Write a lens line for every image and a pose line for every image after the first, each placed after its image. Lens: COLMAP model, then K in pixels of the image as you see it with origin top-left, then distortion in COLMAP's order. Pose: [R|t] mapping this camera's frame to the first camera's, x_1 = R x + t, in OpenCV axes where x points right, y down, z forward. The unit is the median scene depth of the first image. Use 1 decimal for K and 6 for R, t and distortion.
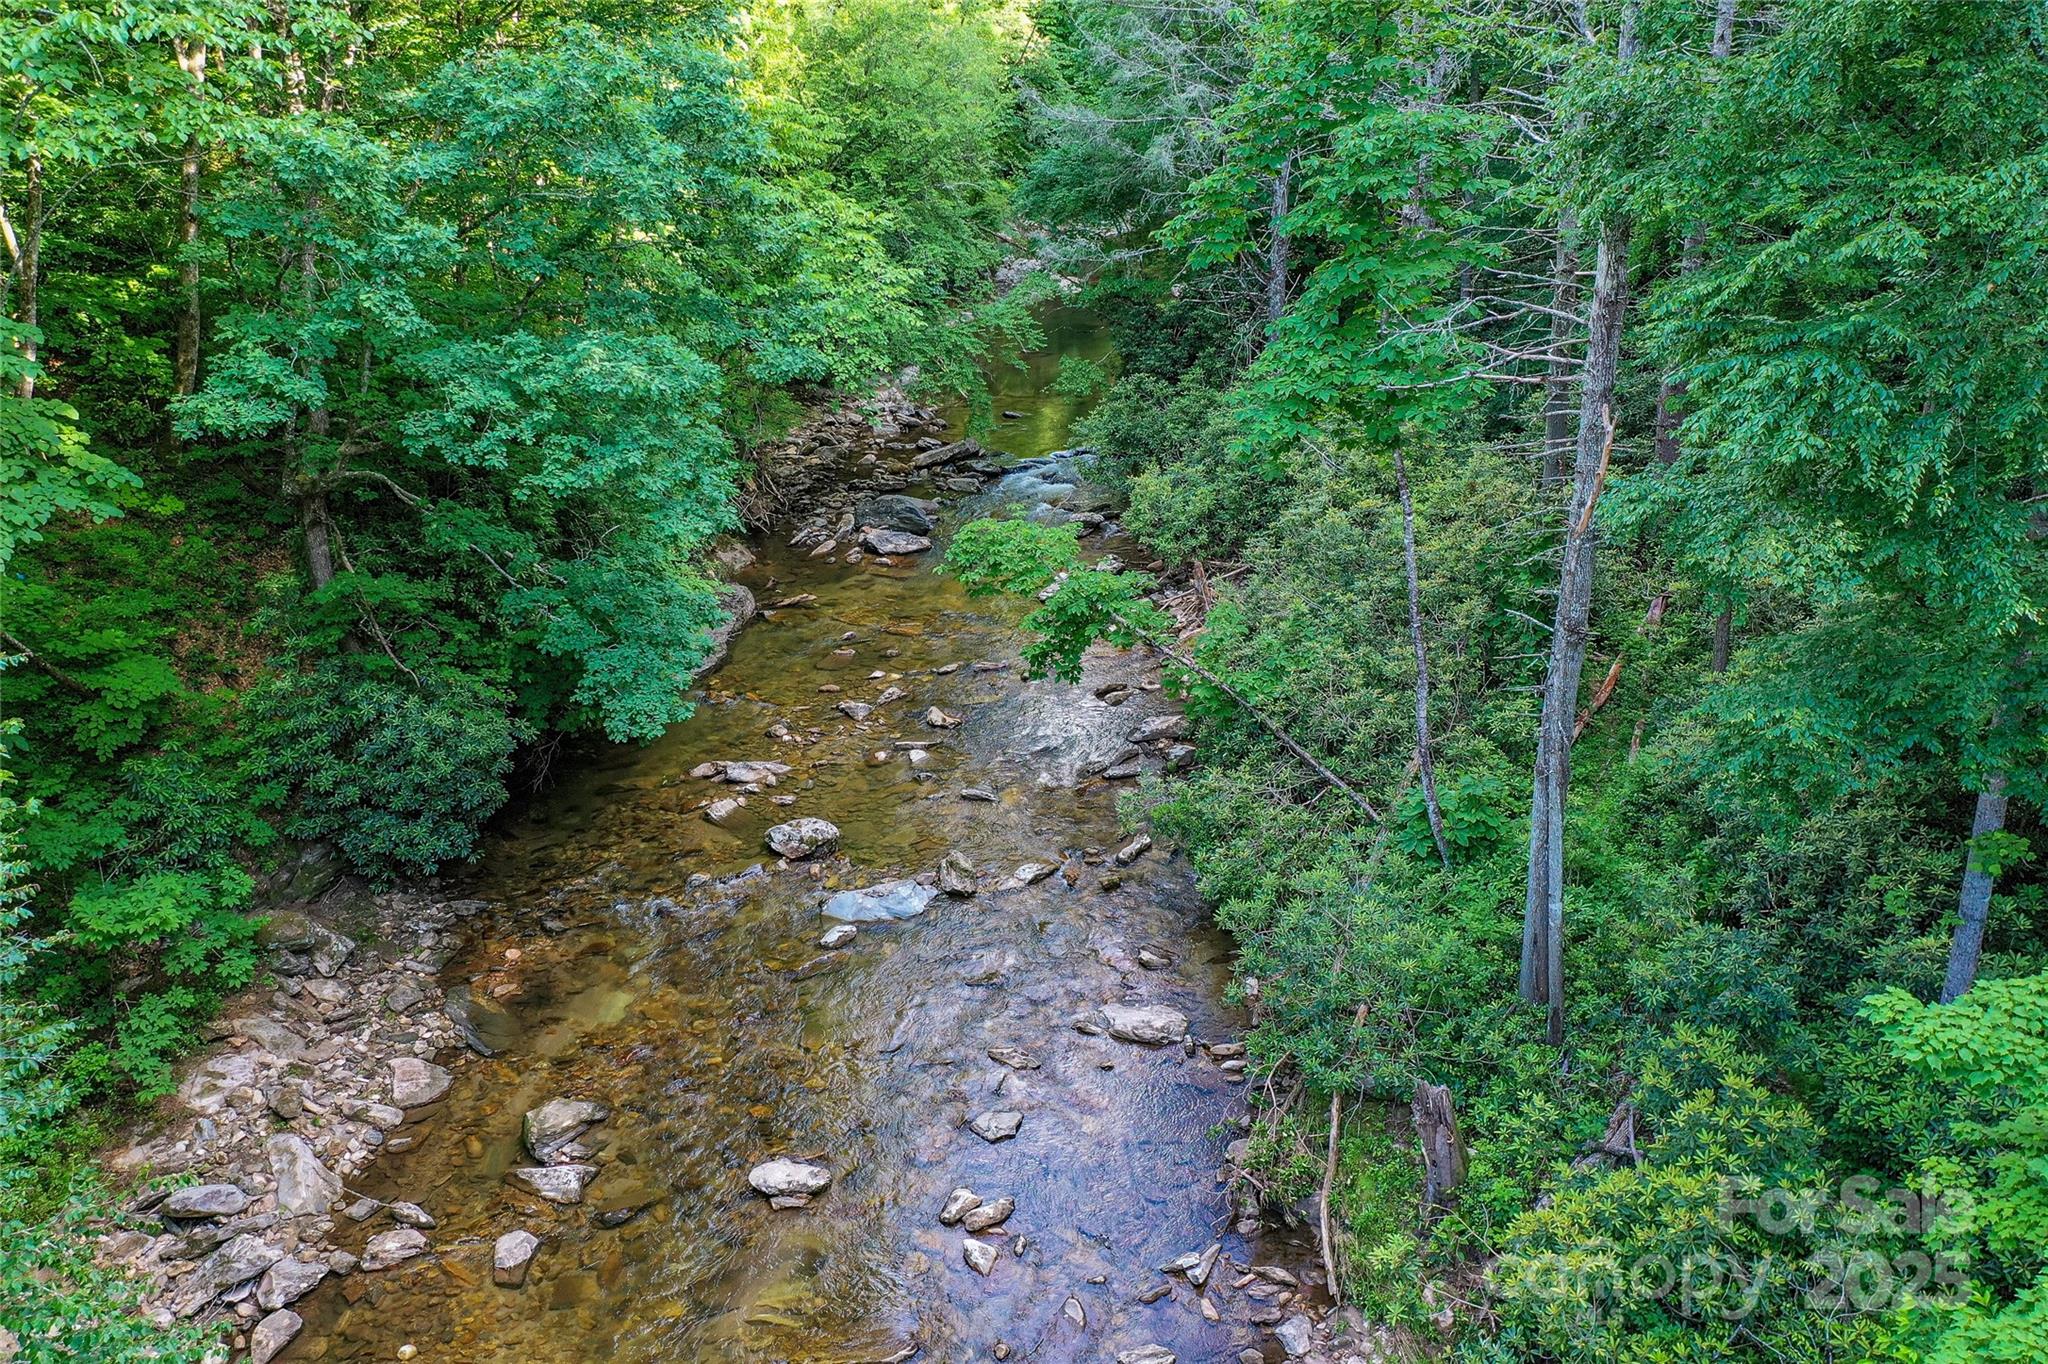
lens RADIAL K [[1639.8, 0, 1018.7], [0, 1639.8, 686.3], [0, 0, 1]] dist [0.005496, 0.000907]
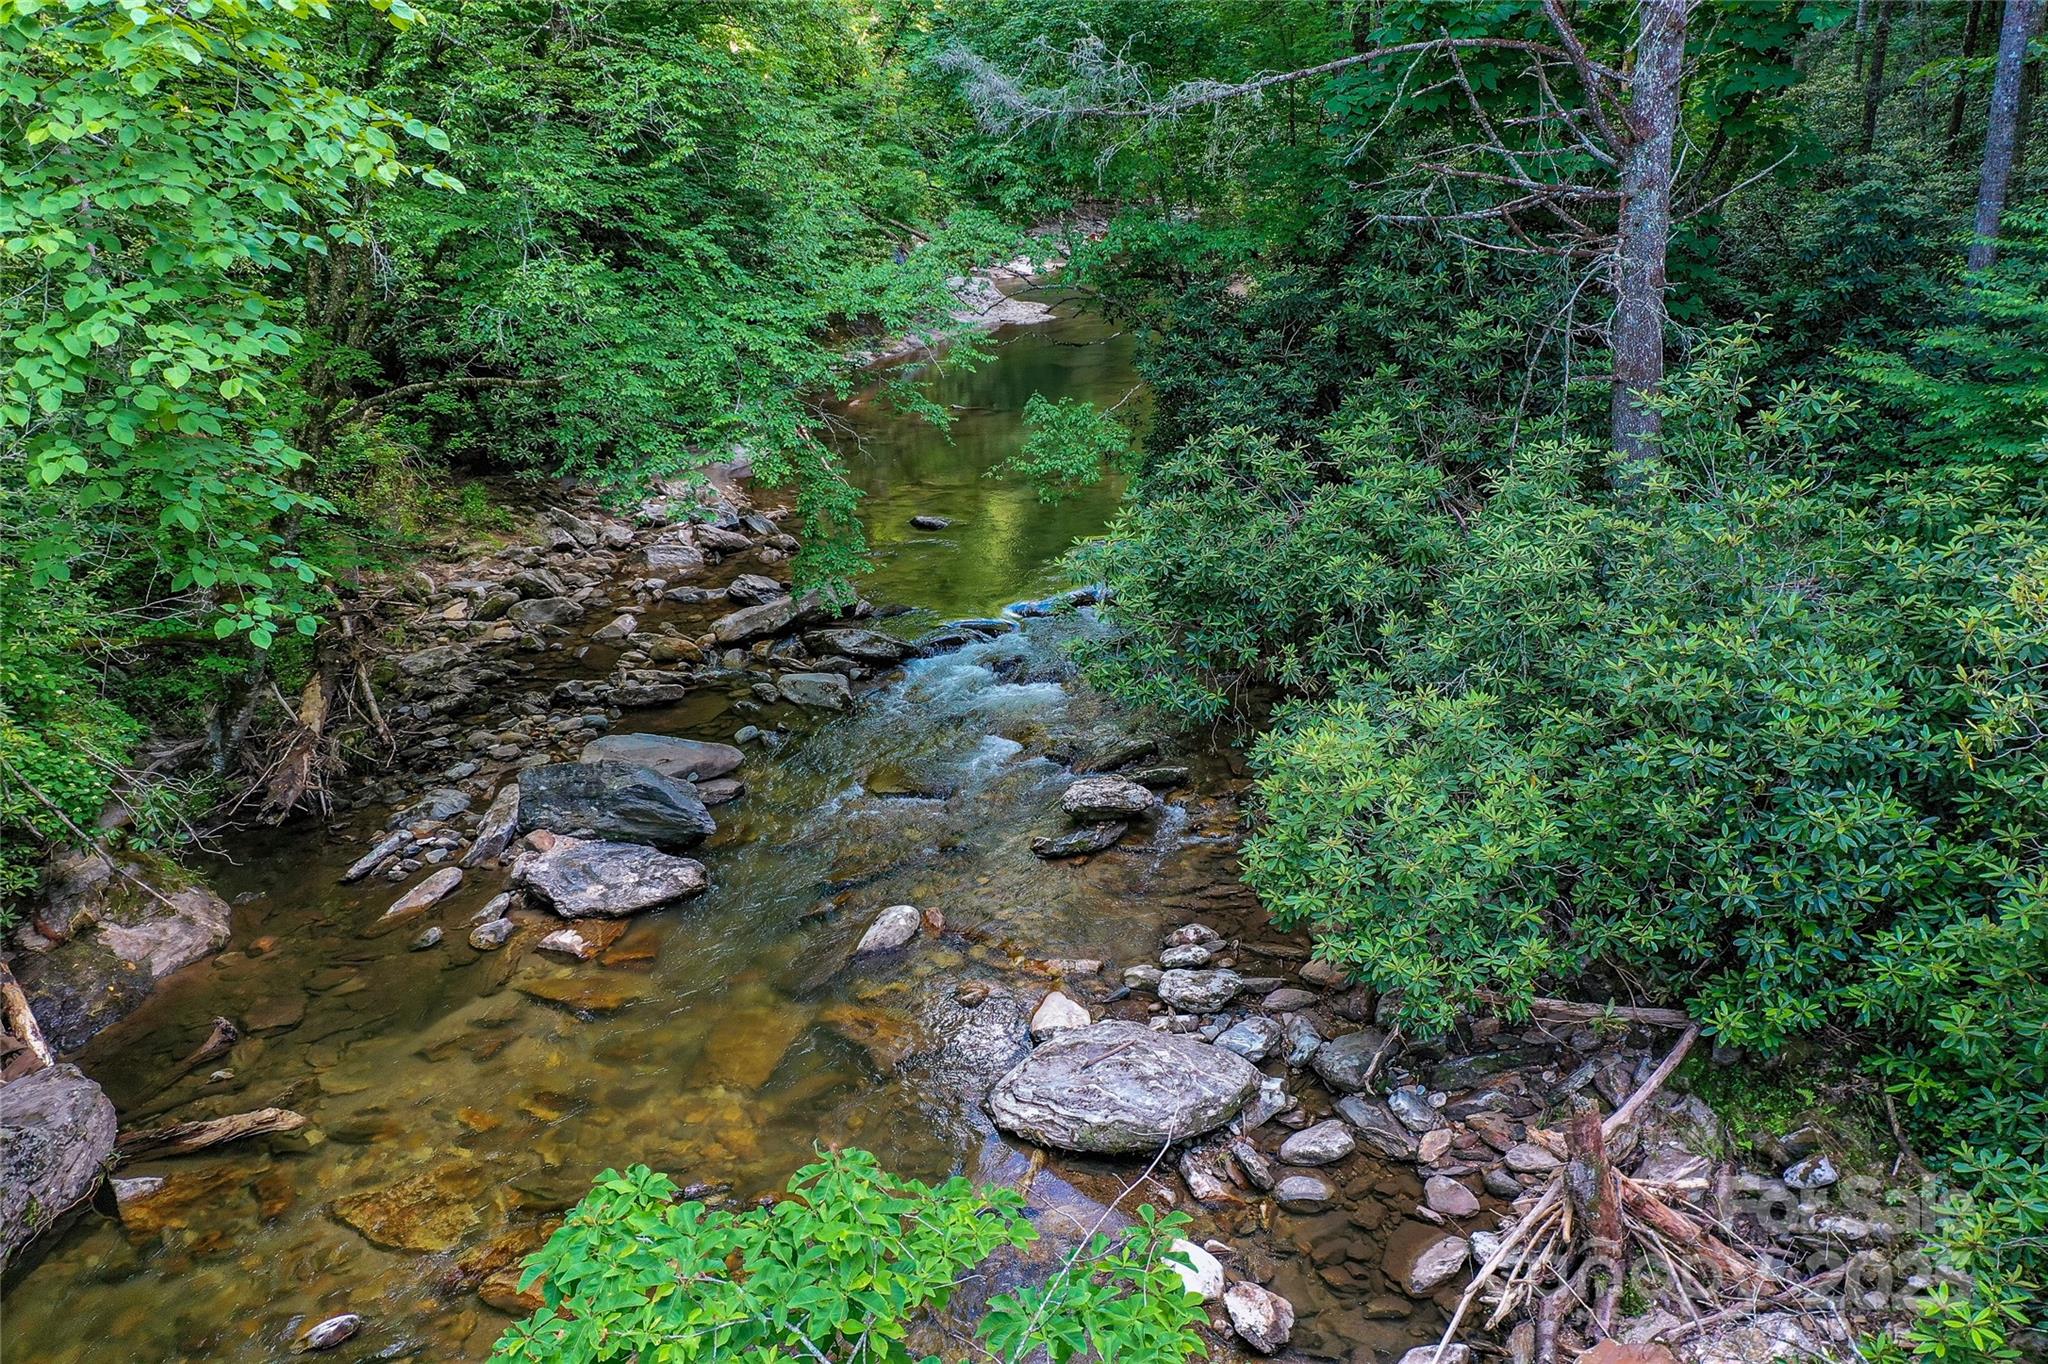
lens RADIAL K [[1639.8, 0, 1028.2], [0, 1639.8, 679.4], [0, 0, 1]] dist [0.005496, 0.000907]
pose [[0.999125, -0.023070, 0.034880, 0.008319], [0.024947, 0.998209, -0.054367, -0.099188], [-0.033563, 0.055189, 0.997912, 0.553504]]
